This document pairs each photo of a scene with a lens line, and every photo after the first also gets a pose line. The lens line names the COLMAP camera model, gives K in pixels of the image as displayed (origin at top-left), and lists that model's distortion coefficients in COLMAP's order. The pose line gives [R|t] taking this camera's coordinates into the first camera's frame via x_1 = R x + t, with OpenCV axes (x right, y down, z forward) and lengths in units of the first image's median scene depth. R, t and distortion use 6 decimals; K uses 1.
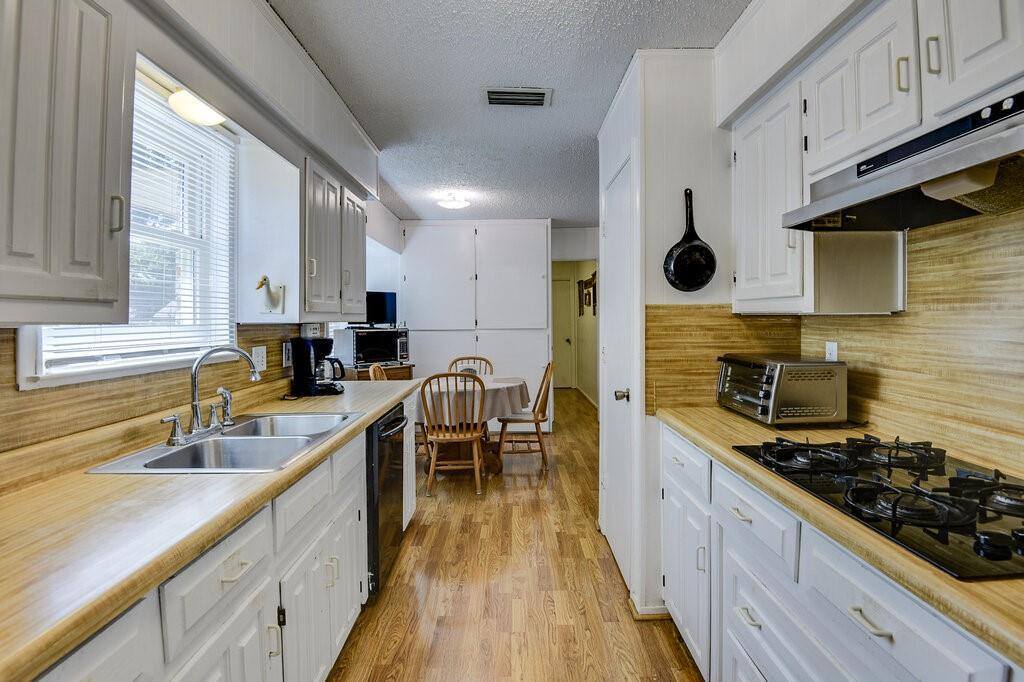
lens RADIAL K [[488.3, 0, 513.3], [0, 488.3, 343.8], [0, 0, 1]] dist [-0.034474, -0.001581]
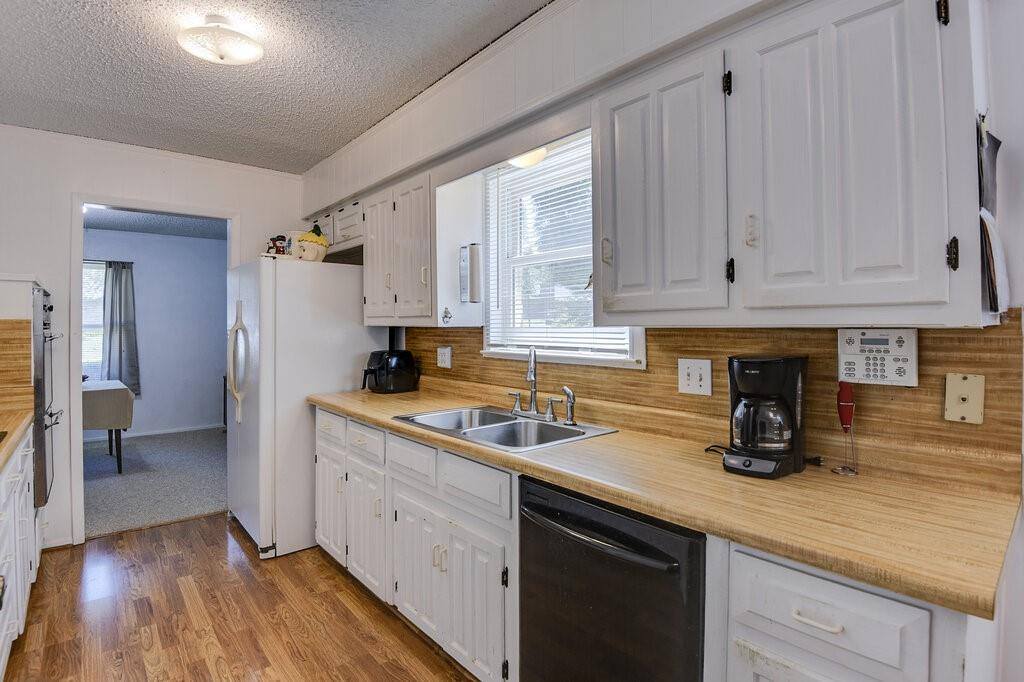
lens RADIAL K [[511.1, 0, 514.1], [0, 511.1, 326.7], [0, 0, 1]] dist [-0.026803, -0.001298]
pose [[-0.766602, 0.022365, -0.641733, 0.274208], [-0.014064, 0.998569, 0.051601, -0.135846], [0.641968, 0.048583, -0.765190, 2.482320]]
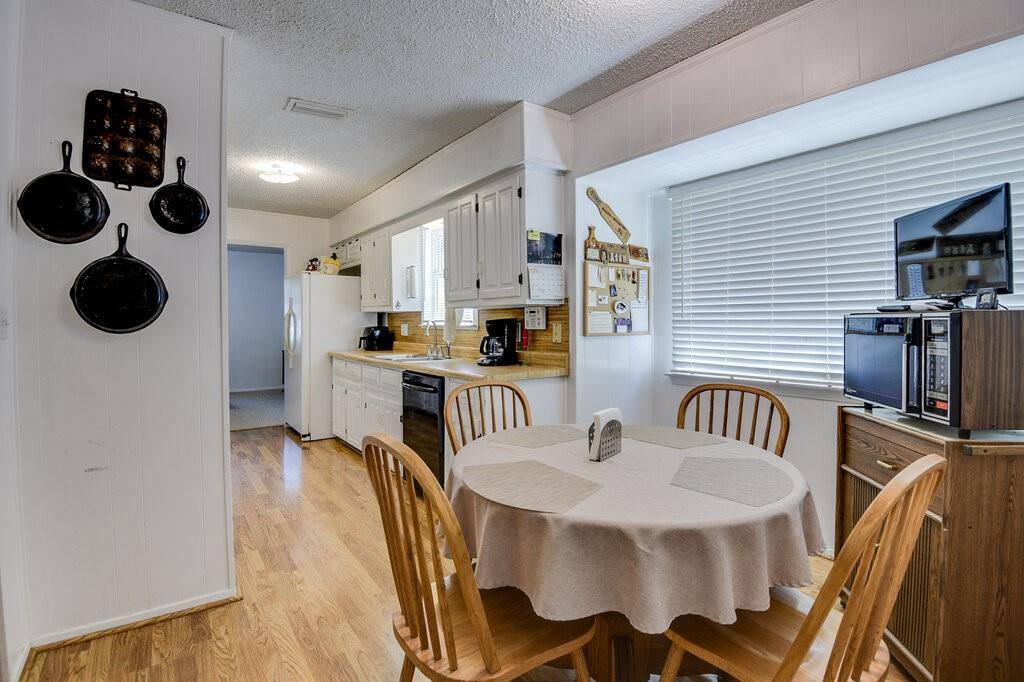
lens RADIAL K [[488.3, 0, 519.2], [0, 488.3, 329.7], [0, 0, 1]] dist [-0.034474, -0.001581]
pose [[-0.806117, 0.028216, -0.591084, 0.537216], [-0.012536, 0.997824, 0.064729, -0.133178], [0.591624, 0.059589, -0.804009, 3.920727]]
